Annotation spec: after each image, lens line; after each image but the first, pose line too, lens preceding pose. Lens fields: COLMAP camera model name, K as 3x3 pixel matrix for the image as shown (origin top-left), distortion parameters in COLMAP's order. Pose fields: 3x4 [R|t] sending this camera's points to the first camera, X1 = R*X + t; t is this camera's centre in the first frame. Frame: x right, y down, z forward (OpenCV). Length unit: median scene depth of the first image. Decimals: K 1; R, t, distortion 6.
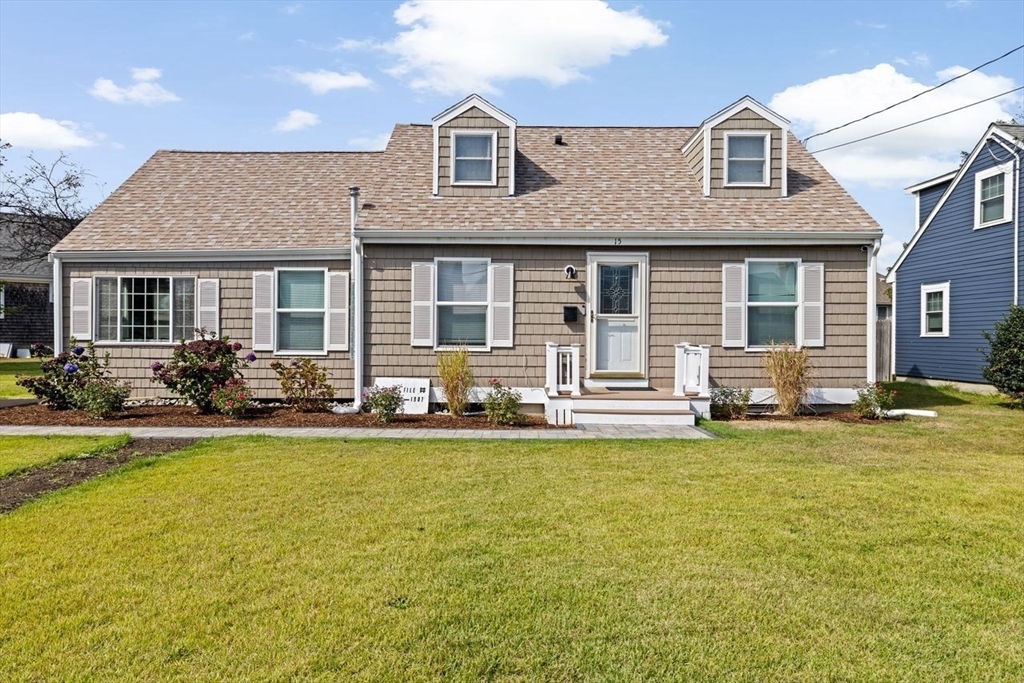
lens RADIAL K [[494.0, 0, 511.2], [0, 494.0, 344.0], [0, 0, 1]] dist [0.000636, -0.000145]
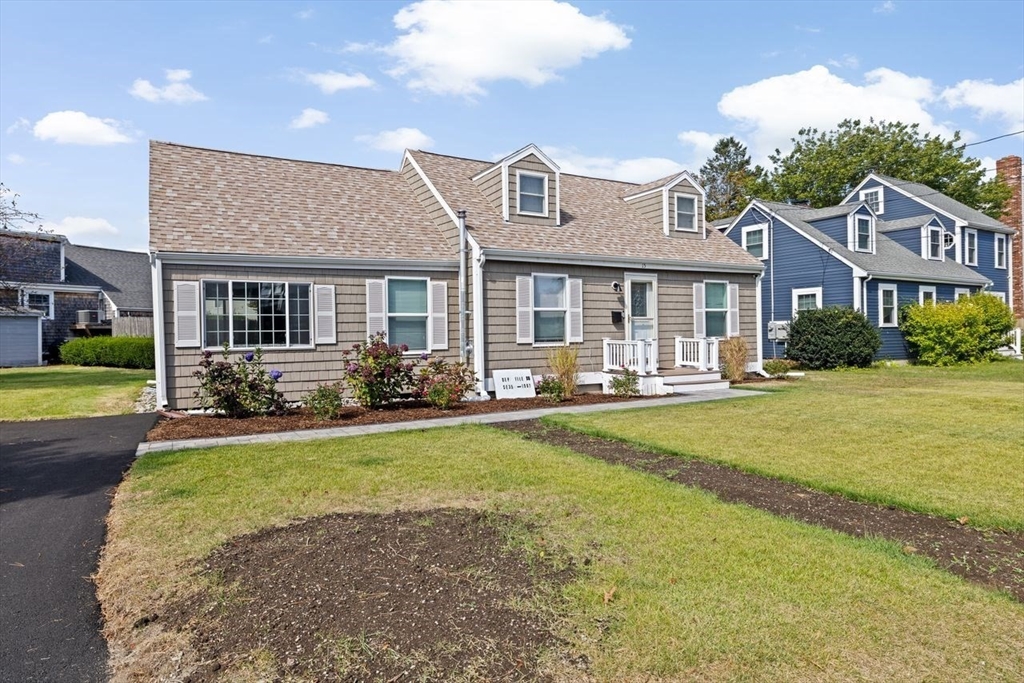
lens RADIAL K [[438.1, 0, 511.4], [0, 438.1, 339.7], [0, 0, 1]] dist [0.001000, 0.000143]
pose [[0.920495, -0.024867, 0.389962, -0.614748], [0.028924, 0.999571, -0.004533, -0.000489], [-0.389682, 0.015452, 0.920820, -0.005904]]
